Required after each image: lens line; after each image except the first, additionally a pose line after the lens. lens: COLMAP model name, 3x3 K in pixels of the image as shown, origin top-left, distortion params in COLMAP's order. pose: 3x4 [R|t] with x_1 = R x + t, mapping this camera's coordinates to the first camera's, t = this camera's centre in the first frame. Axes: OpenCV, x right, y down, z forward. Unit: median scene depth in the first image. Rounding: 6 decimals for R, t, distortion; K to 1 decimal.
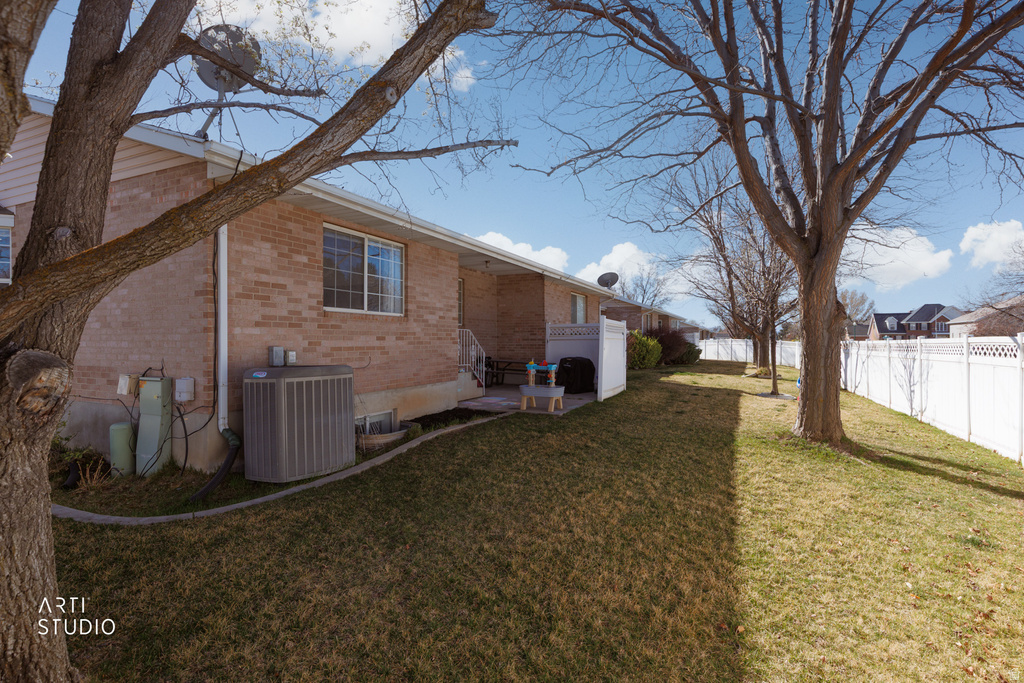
lens RADIAL K [[500.7, 0, 511.9], [0, 500.7, 341.3], [0, 0, 1]] dist [-0.004431, 0.000582]
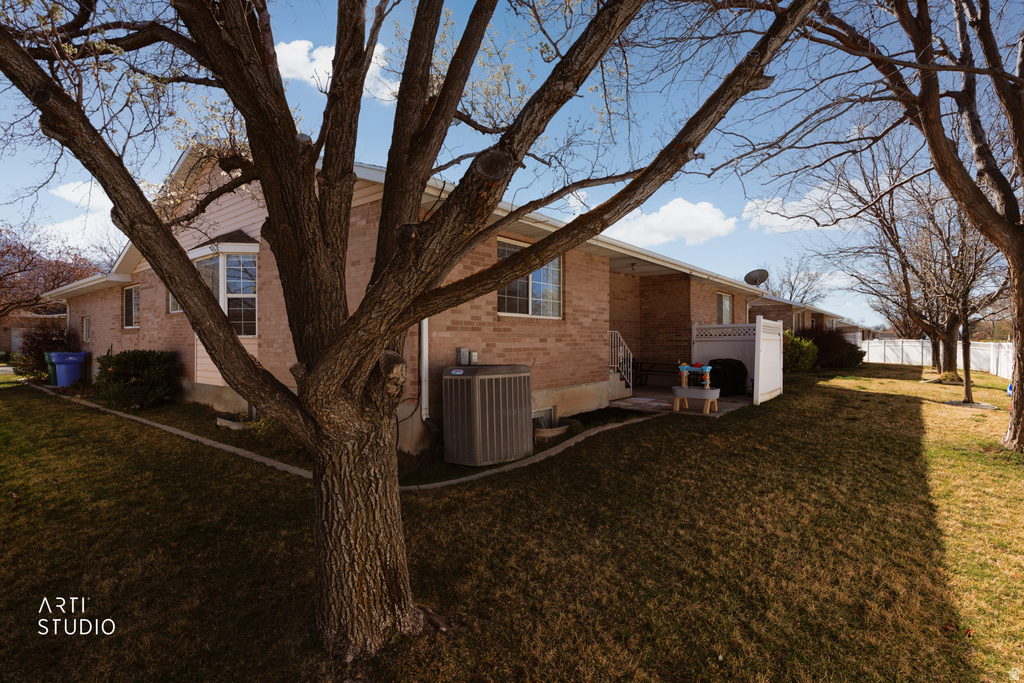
lens RADIAL K [[500.7, 0, 512.2], [0, 500.7, 343.0], [0, 0, 1]] dist [-0.004431, 0.000582]
pose [[0.970933, -0.001545, -0.239346, -0.085771], [0.001810, 0.999998, 0.000889, -0.001518], [0.239344, -0.001296, 0.970934, -0.081623]]
